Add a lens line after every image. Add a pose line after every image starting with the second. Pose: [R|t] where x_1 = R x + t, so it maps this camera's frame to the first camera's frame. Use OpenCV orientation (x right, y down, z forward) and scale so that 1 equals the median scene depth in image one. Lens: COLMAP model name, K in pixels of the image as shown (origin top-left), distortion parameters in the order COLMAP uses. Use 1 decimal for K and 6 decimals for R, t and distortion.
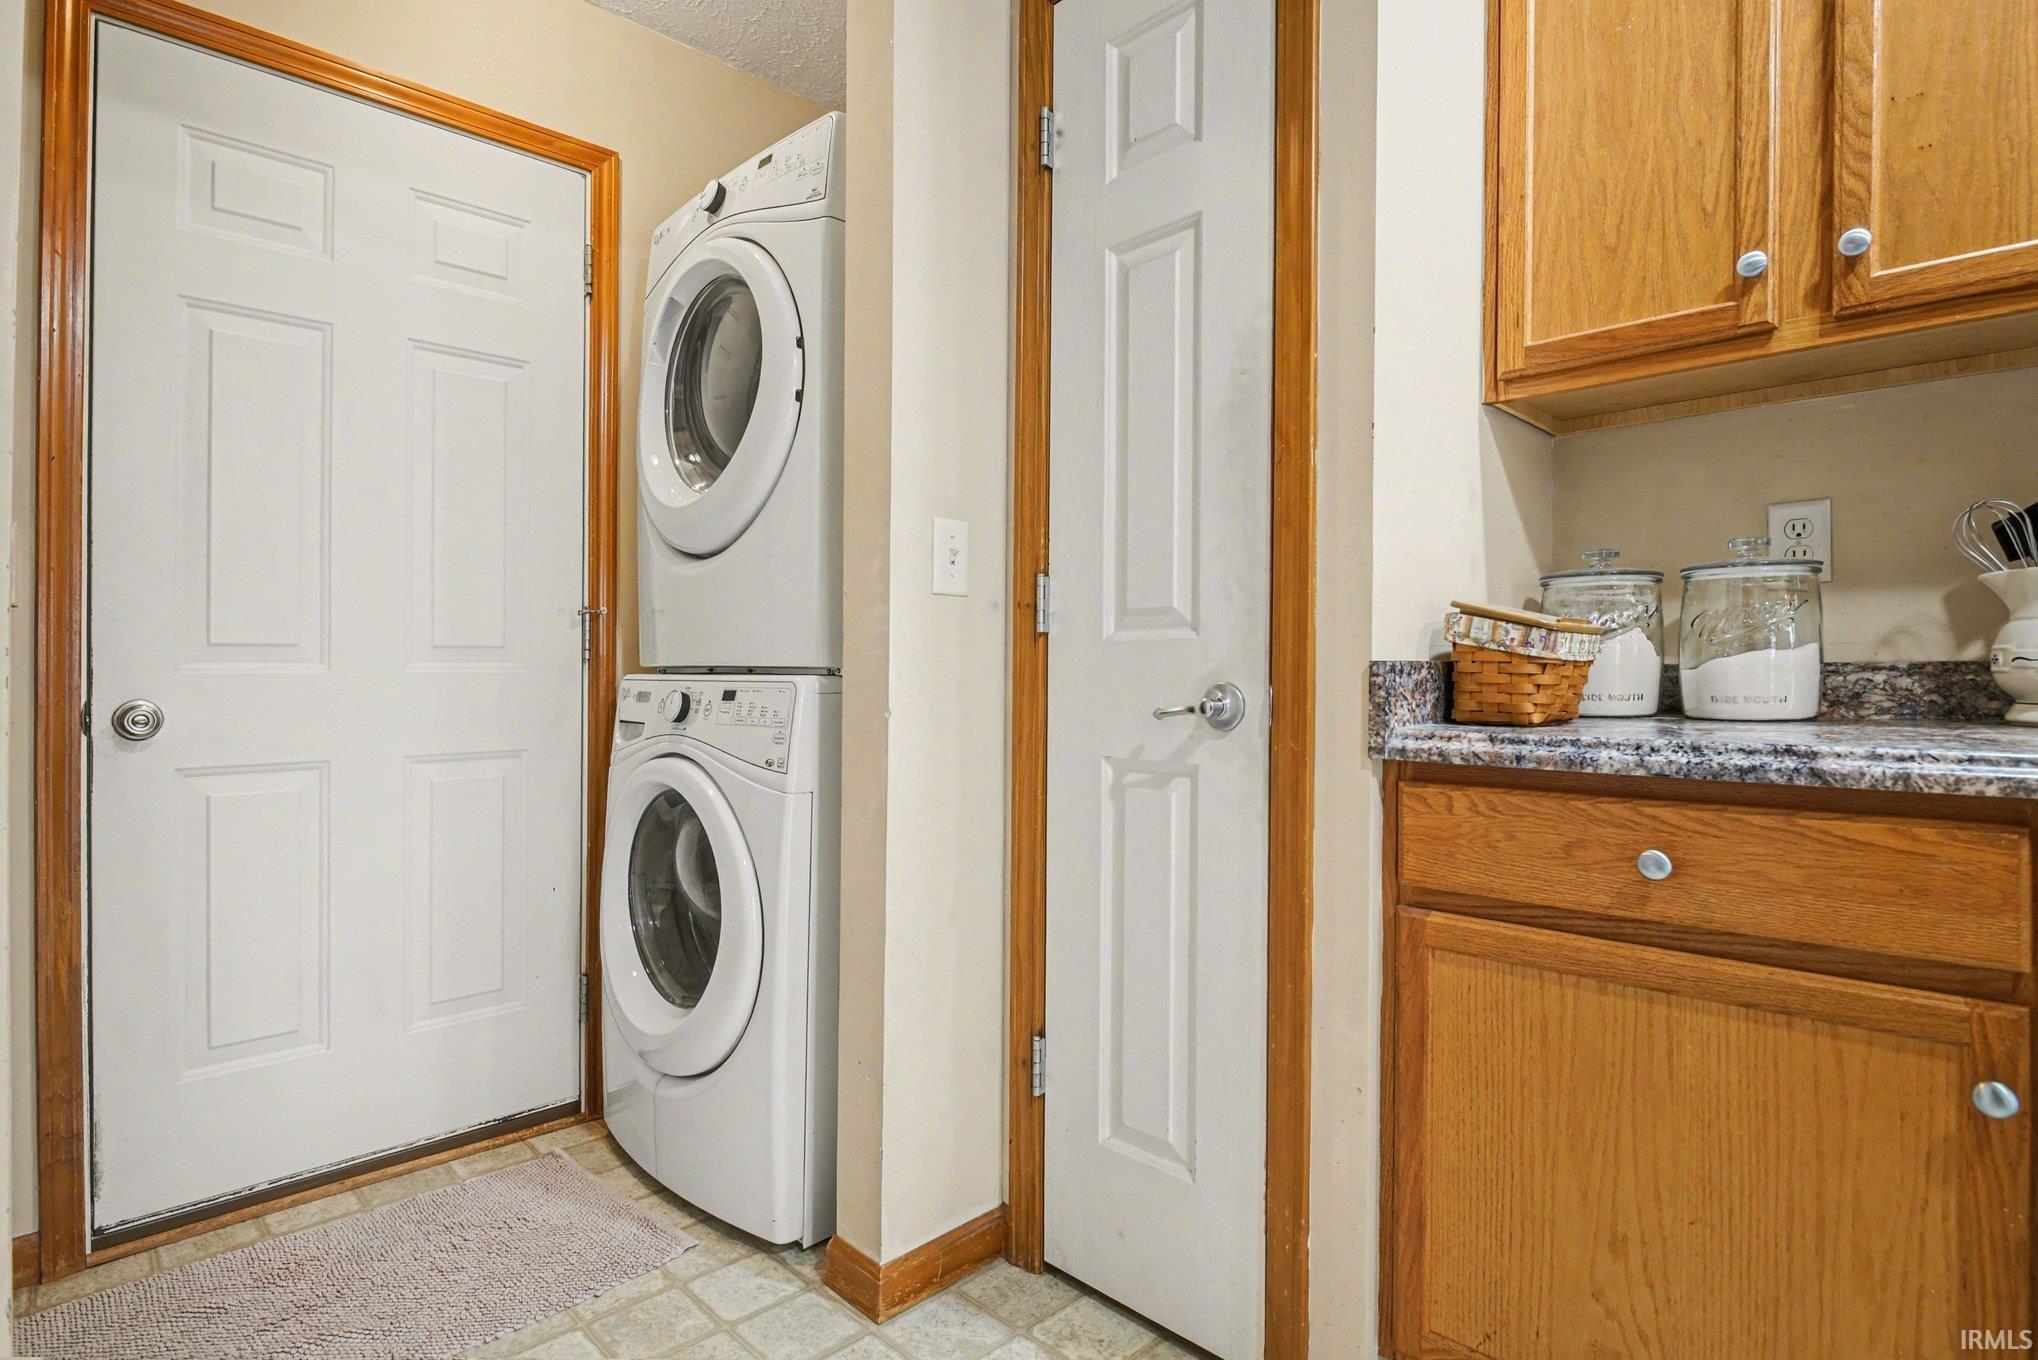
lens RADIAL K [[1024.0, 0, 1008.5], [0, 1024.0, 671.9], [0, 0, 1]] dist [-0.000008, -0.010244]
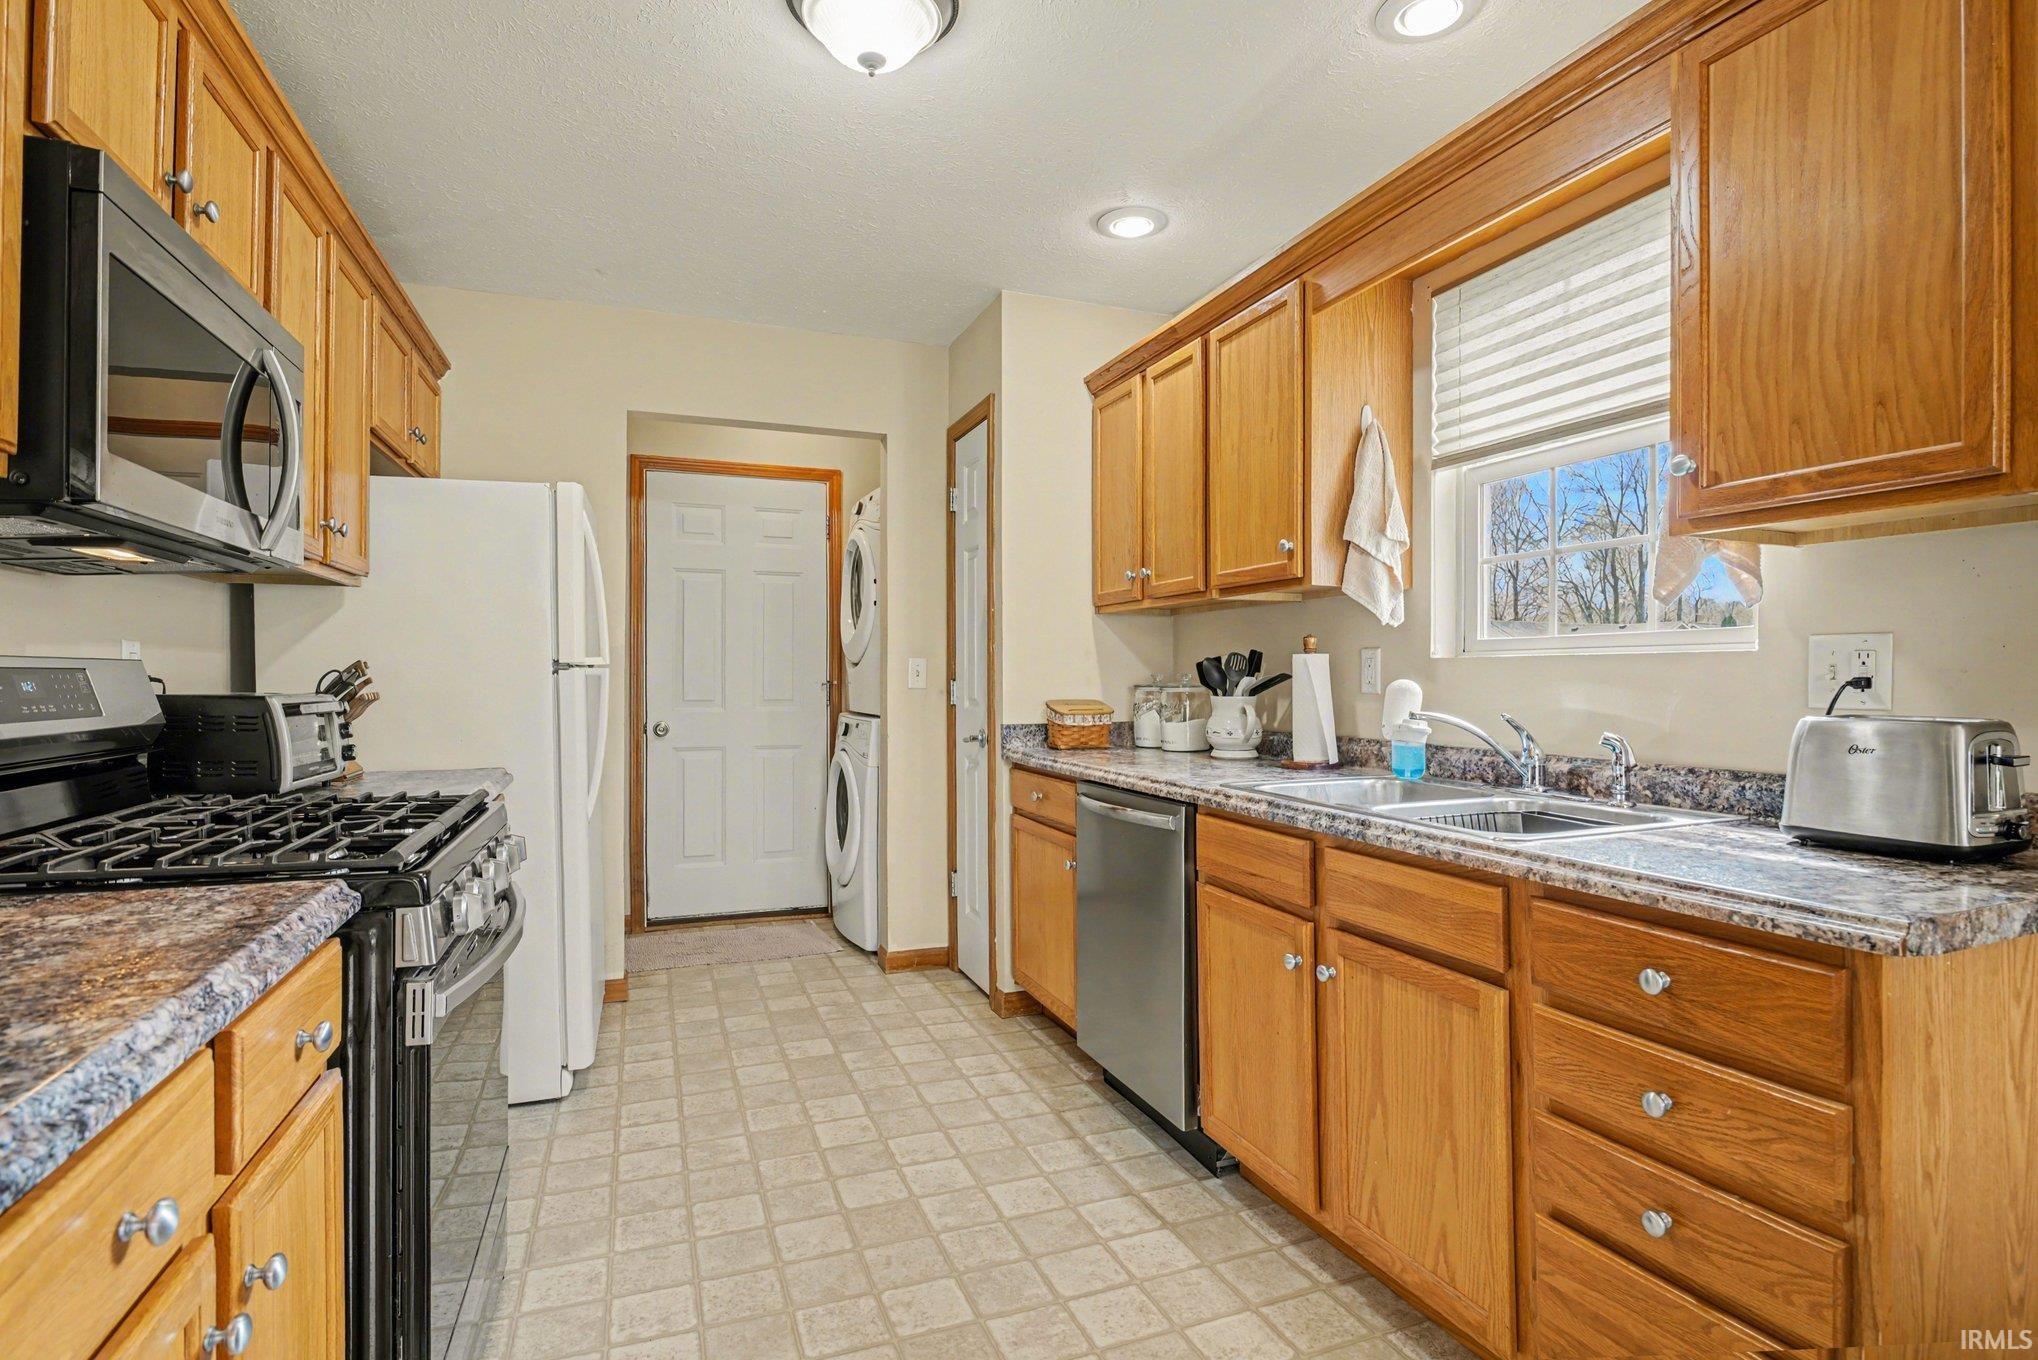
lens RADIAL K [[1023.1, 0, 1037.5], [0, 1023.1, 689.8], [0, 0, 1]] dist [-0.000451, -0.031931]
pose [[0.921253, 0.012862, -0.388750, 1.132243], [-0.004088, 0.999718, 0.023389, -0.127482], [0.388941, -0.019958, 0.921046, -1.121470]]
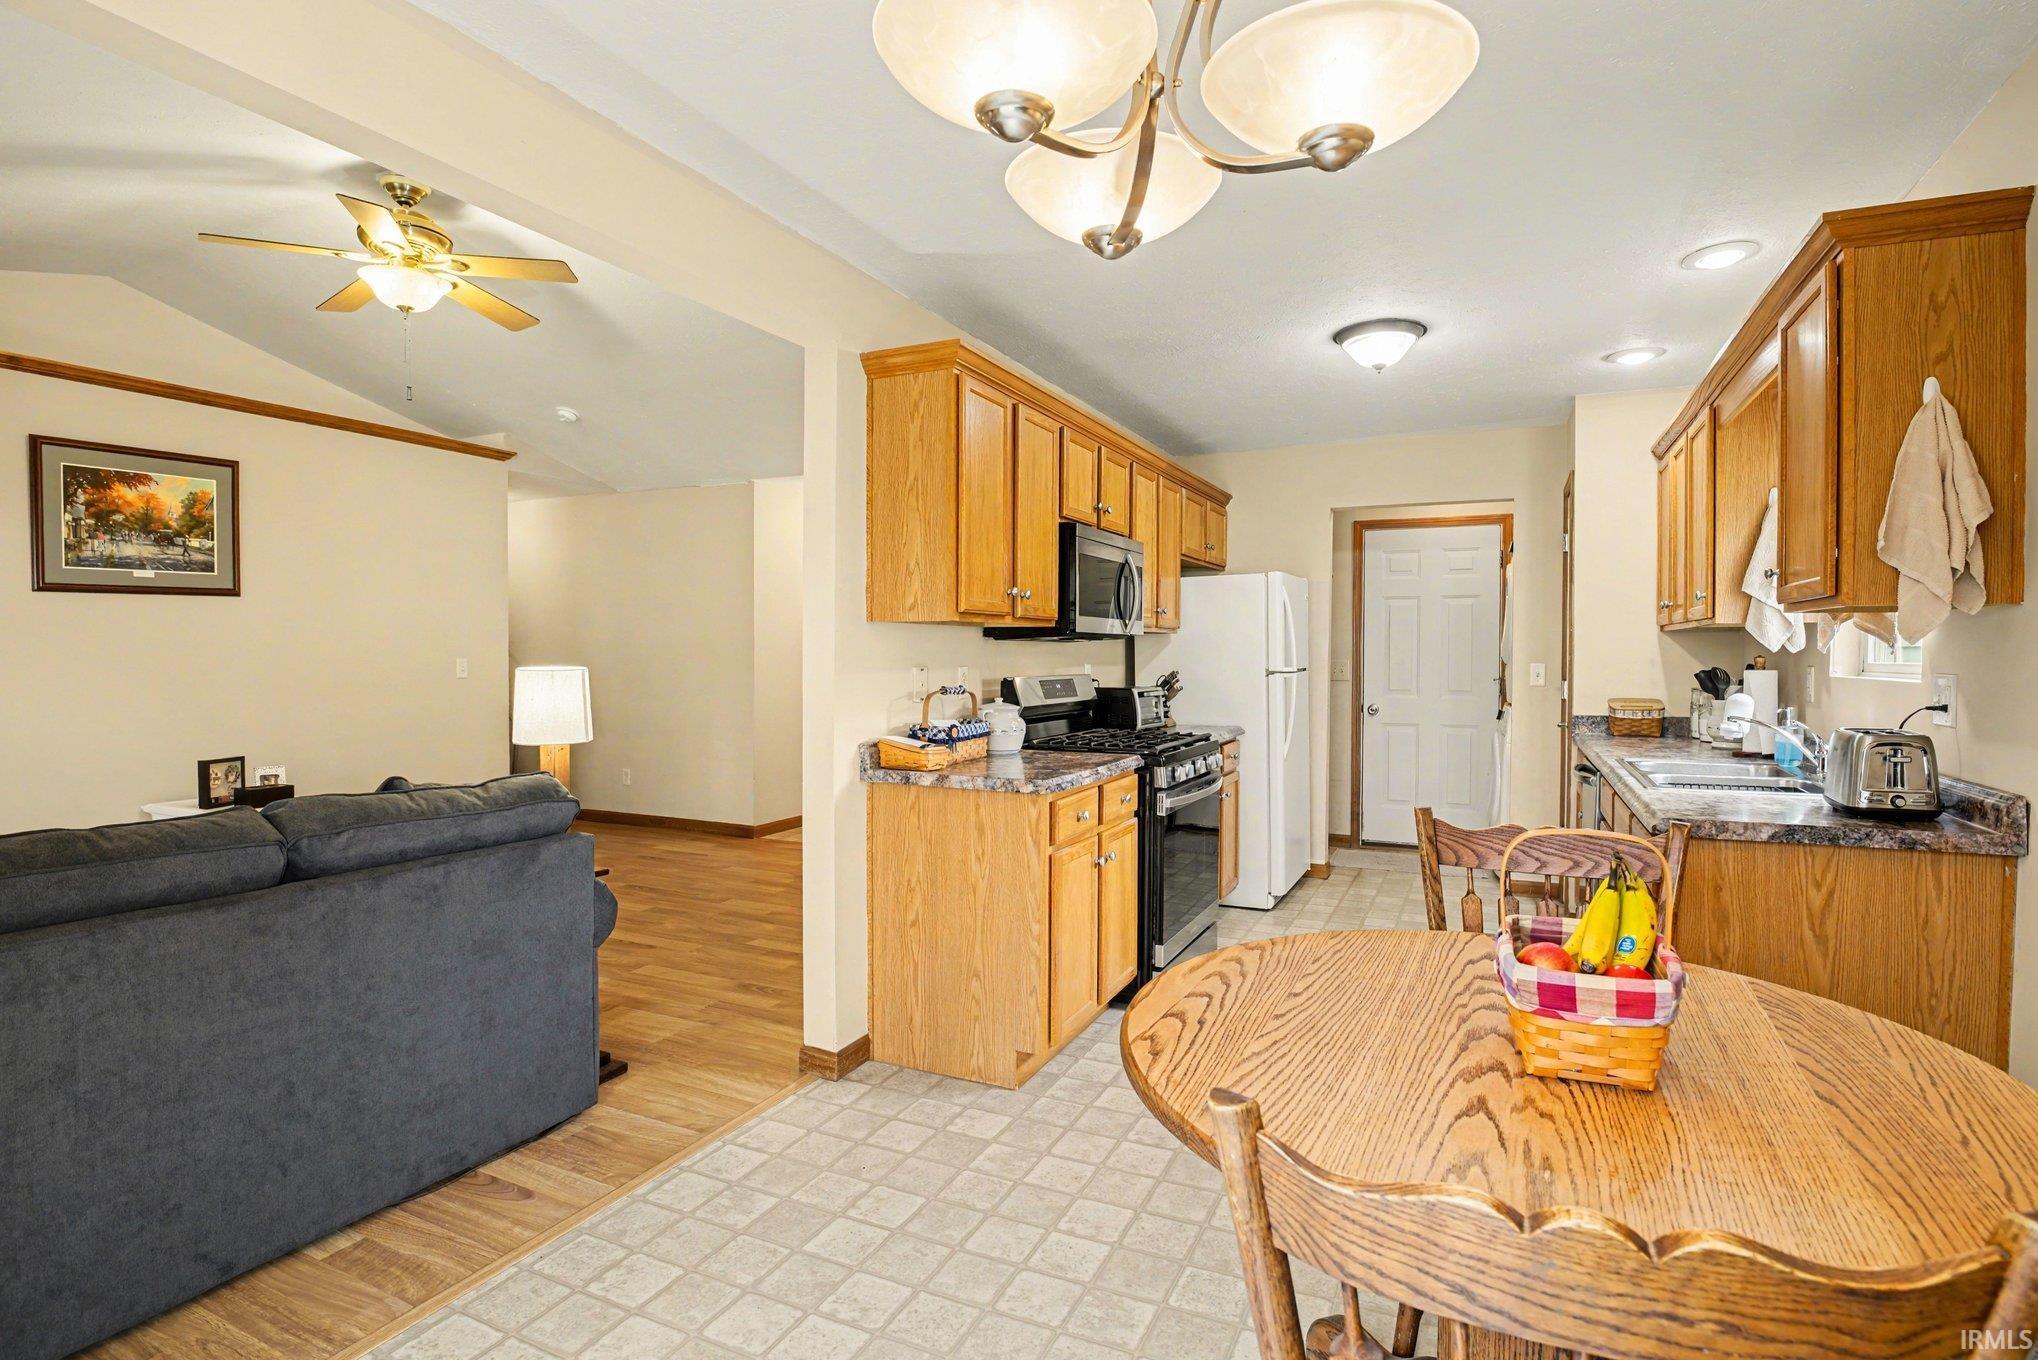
lens RADIAL K [[1024.0, 0, 1008.5], [0, 1024.0, 671.9], [0, 0, 1]] dist [-0.000008, -0.010244]
pose [[0.343491, 0.022525, -0.938886, 2.369643], [0.005144, 0.999652, 0.025865, -0.209496], [0.939142, -0.013714, 0.343255, -1.670939]]
